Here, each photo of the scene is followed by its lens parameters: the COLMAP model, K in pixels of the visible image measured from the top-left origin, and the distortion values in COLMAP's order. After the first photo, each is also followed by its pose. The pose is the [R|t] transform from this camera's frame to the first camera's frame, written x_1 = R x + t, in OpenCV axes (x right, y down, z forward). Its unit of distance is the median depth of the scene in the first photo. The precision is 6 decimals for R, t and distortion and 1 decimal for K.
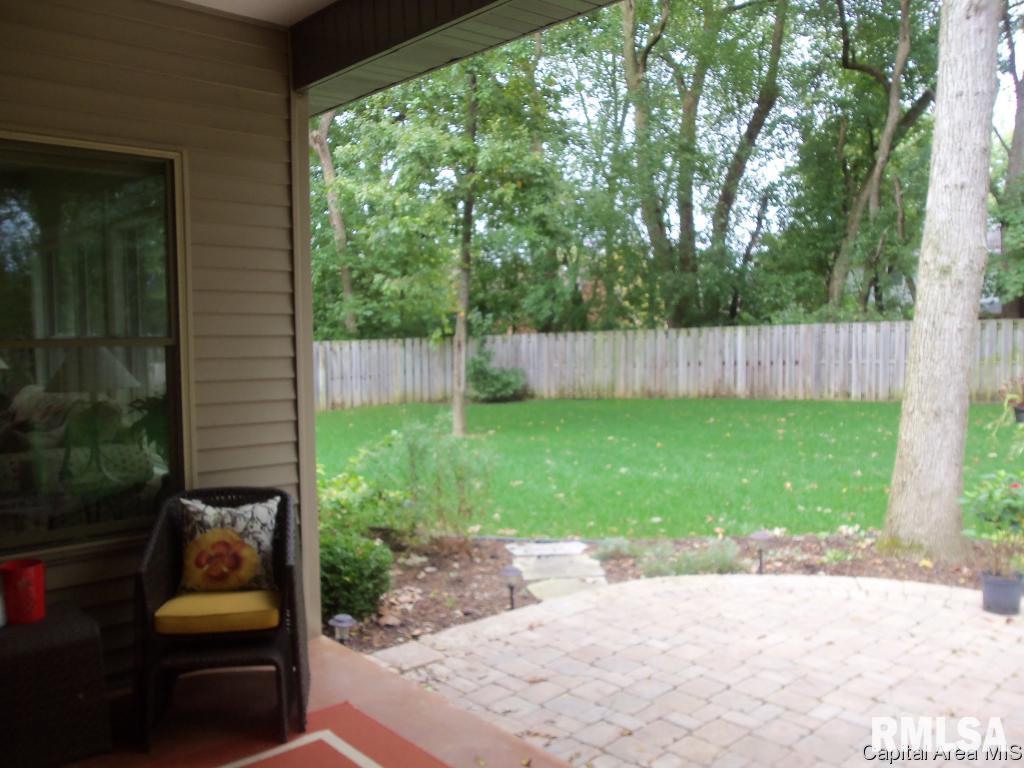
lens RADIAL K [[868.1, 0, 515.6], [0, 868.1, 380.9], [0, 0, 1]] dist [-0.025550, 0.010802]
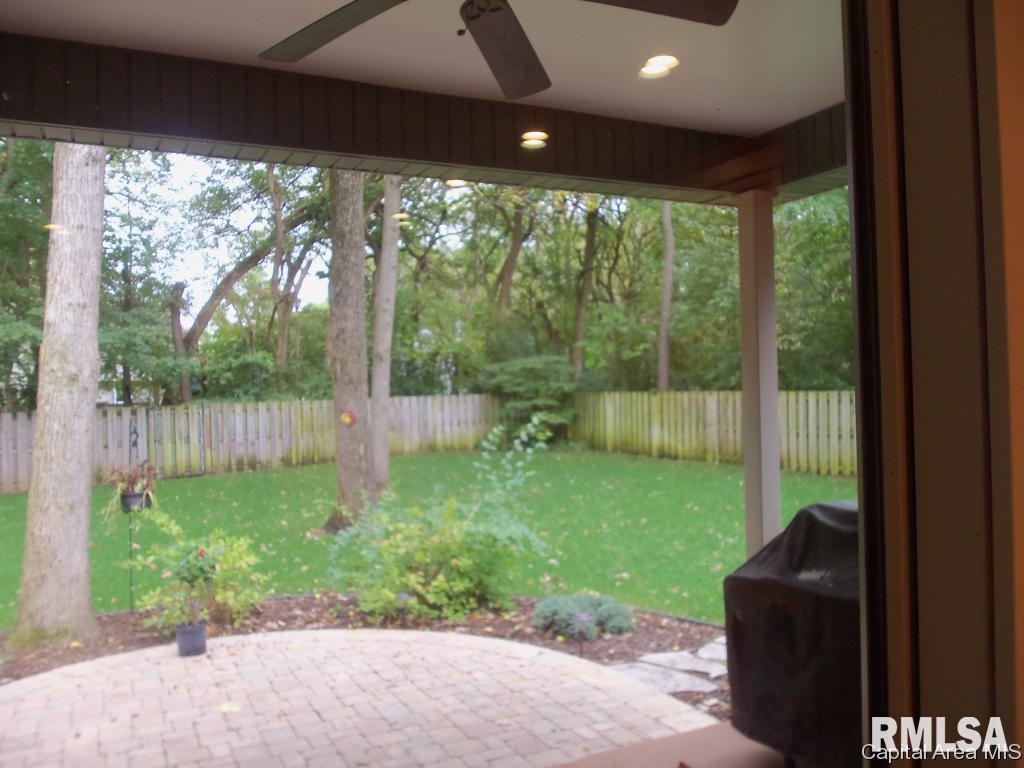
lens RADIAL K [[868.1, 0, 517.3], [0, 868.1, 388.0], [0, 0, 1]] dist [-0.025550, 0.010802]
pose [[0.278448, 0.015420, 0.960328, -0.423365], [0.076791, 0.996313, -0.038263, -0.027738], [-0.957377, 0.084399, 0.276237, 0.135223]]
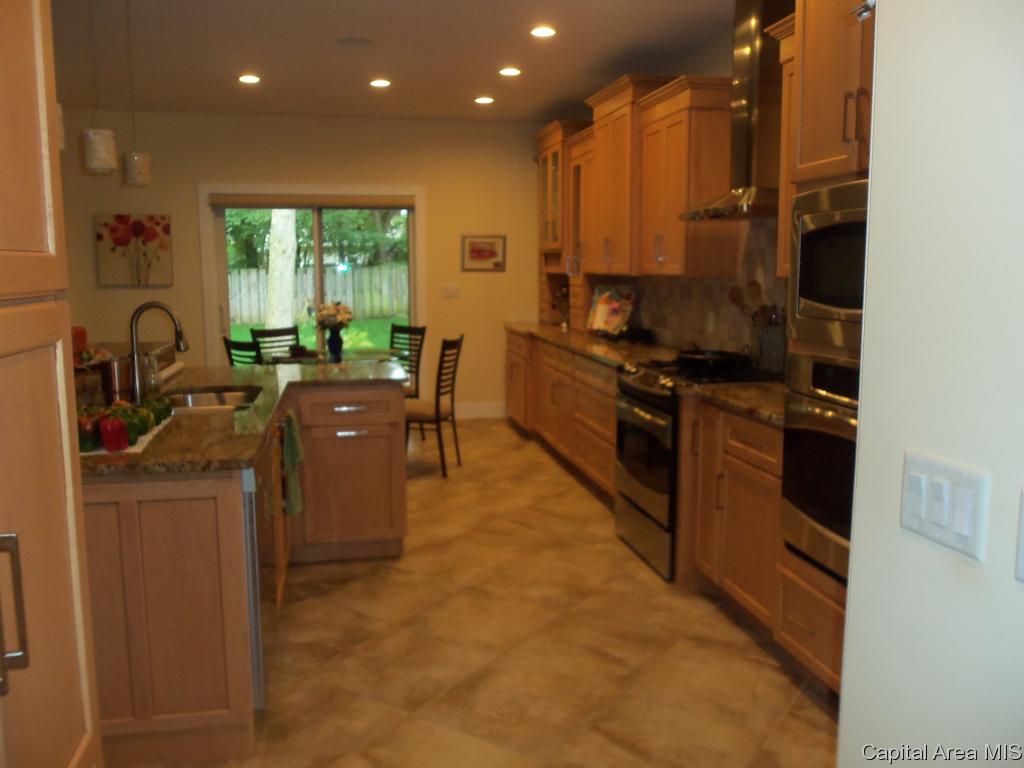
lens RADIAL K [[868.1, 0, 509.6], [0, 868.1, 382.1], [0, 0, 1]] dist [-0.025550, 0.010802]
pose [[0.521772, -0.101765, 0.846993, -1.254824], [0.047465, 0.994785, 0.090282, 0.046544], [-0.851763, -0.006904, 0.523881, -0.799565]]
